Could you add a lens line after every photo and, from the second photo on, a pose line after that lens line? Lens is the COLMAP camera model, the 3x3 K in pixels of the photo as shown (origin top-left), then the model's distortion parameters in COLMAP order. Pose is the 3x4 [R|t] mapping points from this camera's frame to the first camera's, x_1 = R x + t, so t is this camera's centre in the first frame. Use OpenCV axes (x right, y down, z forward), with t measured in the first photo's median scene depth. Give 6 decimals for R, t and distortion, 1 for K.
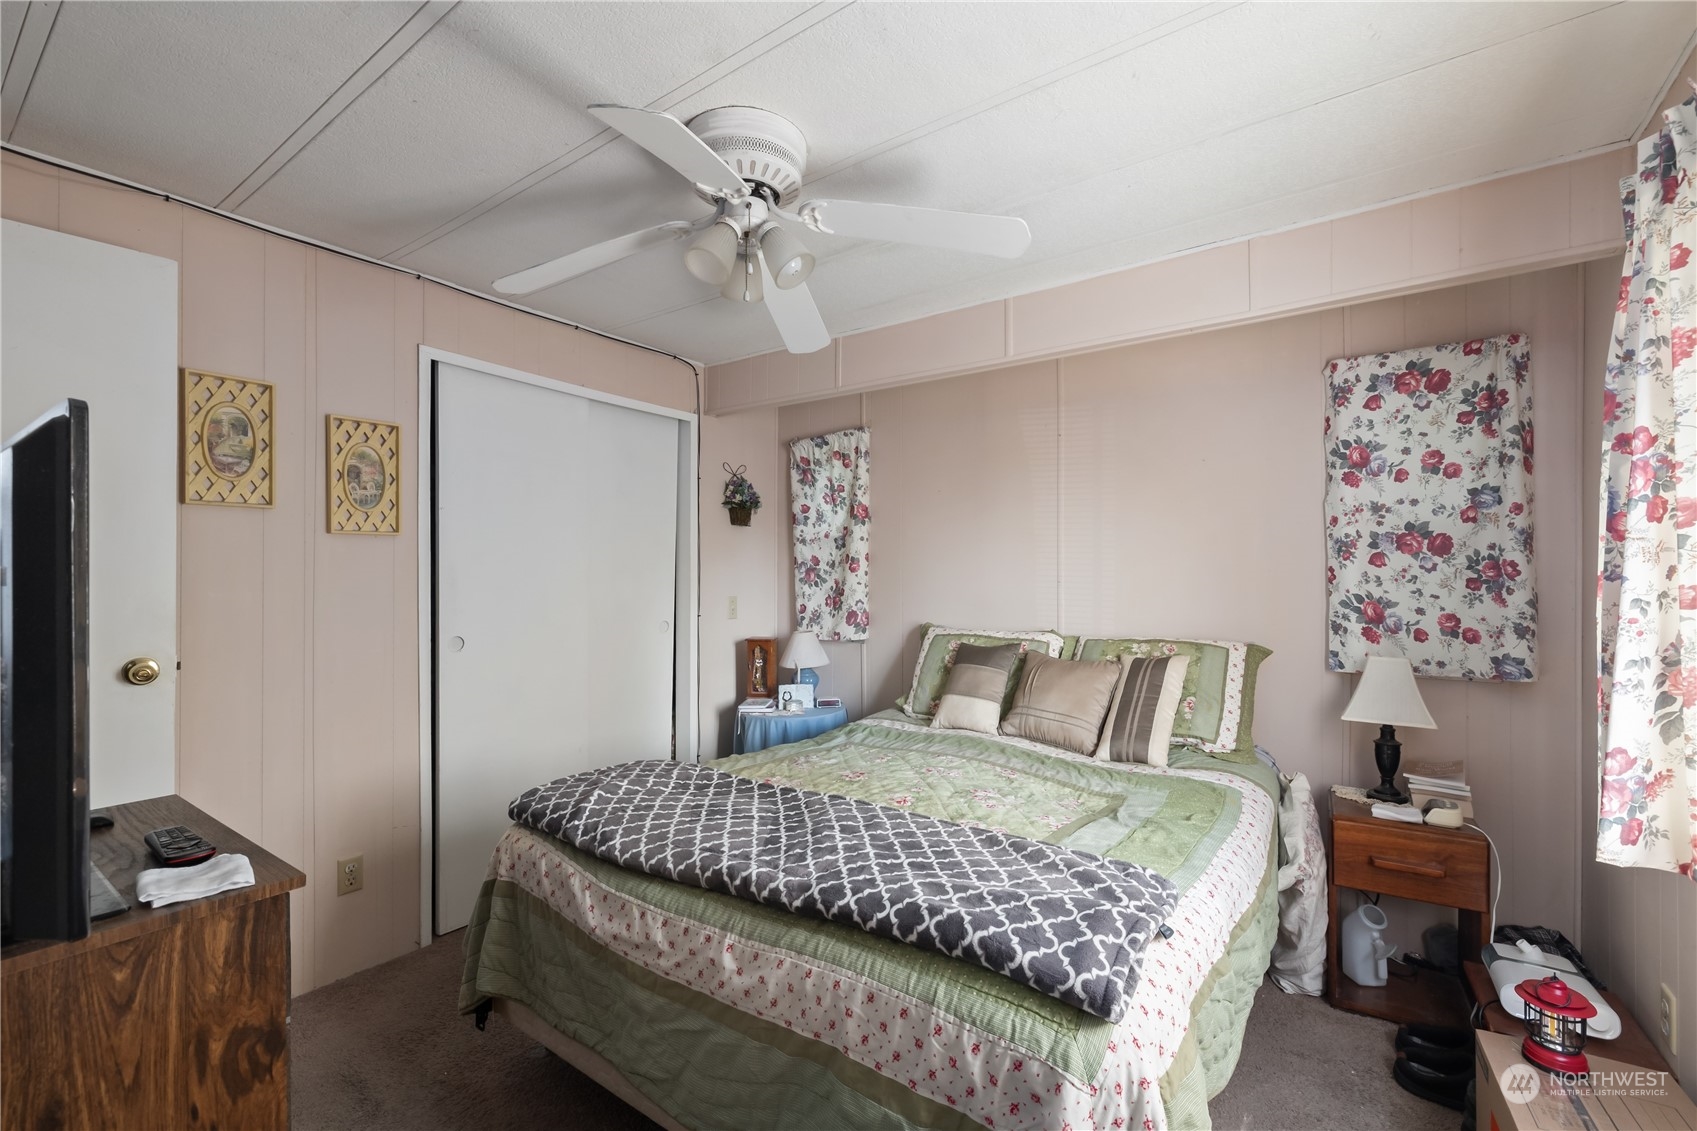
lens RADIAL K [[729.8, 0, 846.2], [0, 729.8, 572.4], [0, 0, 1]] dist [0.001462, -0.000933]
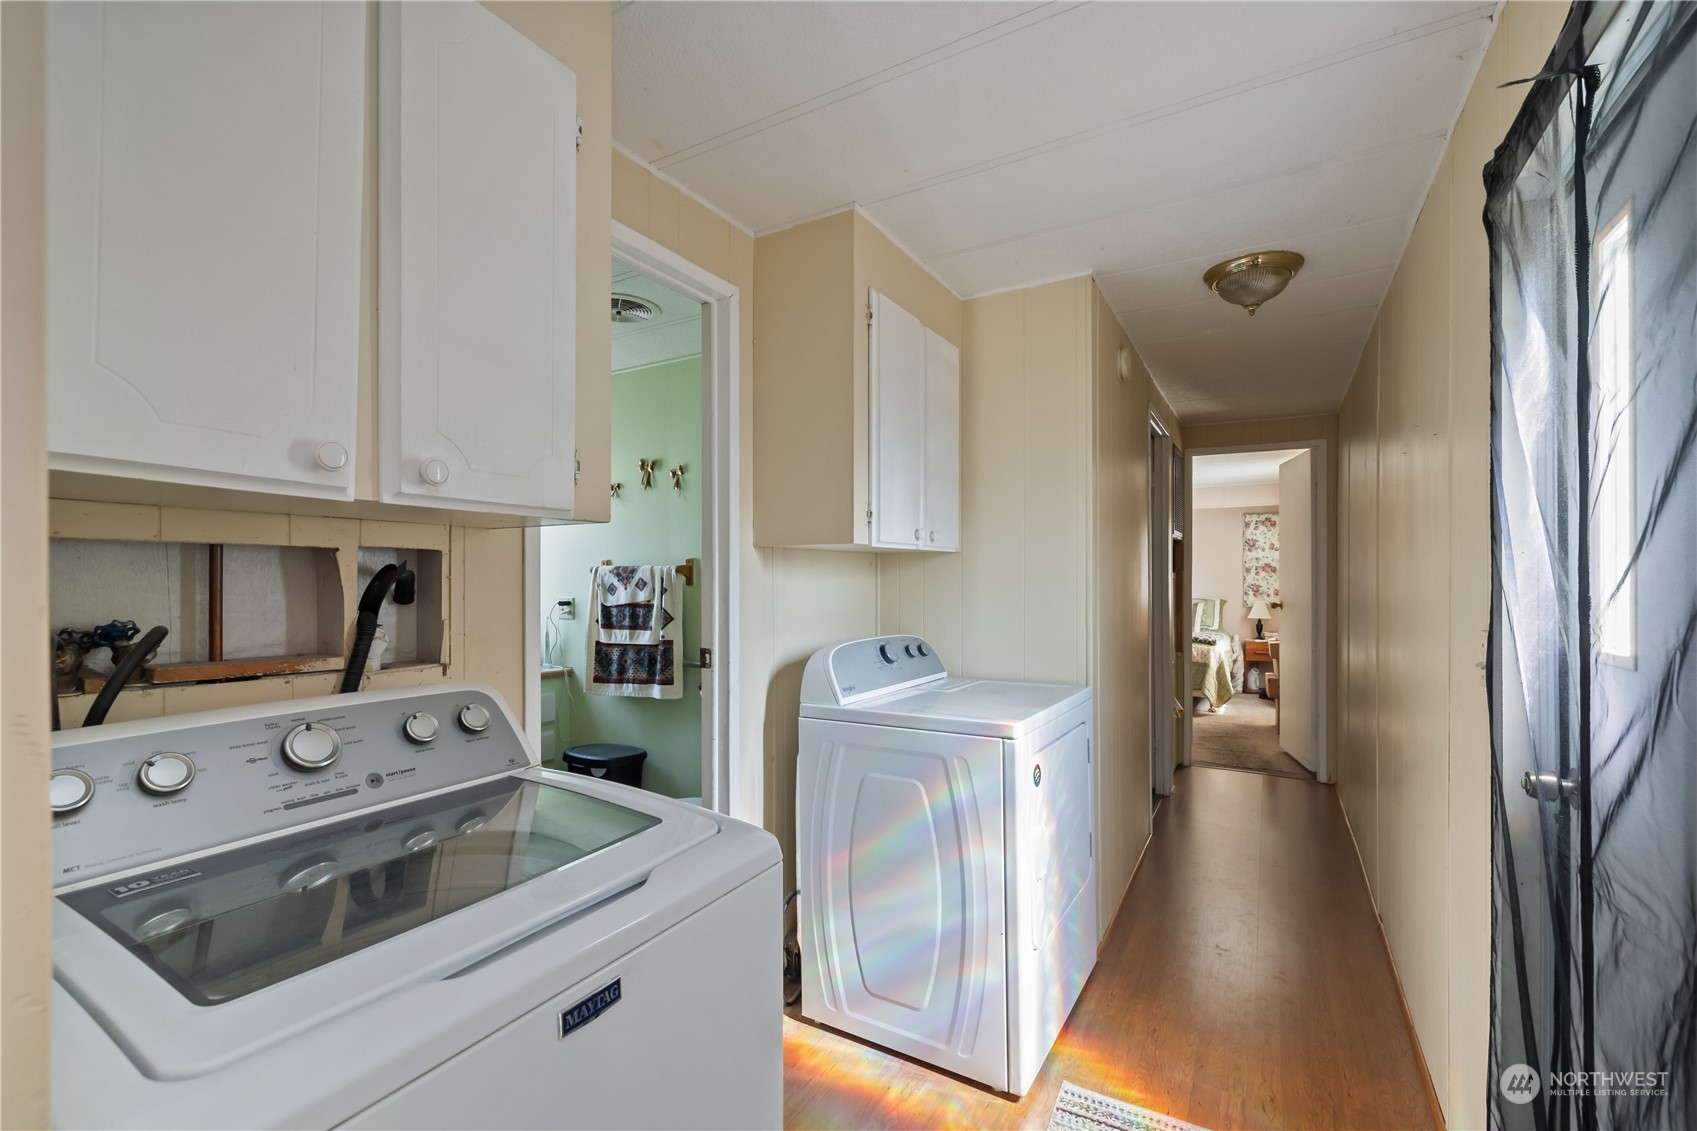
lens RADIAL K [[729.8, 0, 853.1], [0, 729.8, 575.5], [0, 0, 1]] dist [0.001462, -0.000933]
pose [[0.994484, 0.002175, 0.104863, -1.554984], [-0.002202, 0.999998, 0.000139, -0.005310], [-0.104862, -0.000369, 0.994487, -2.262089]]
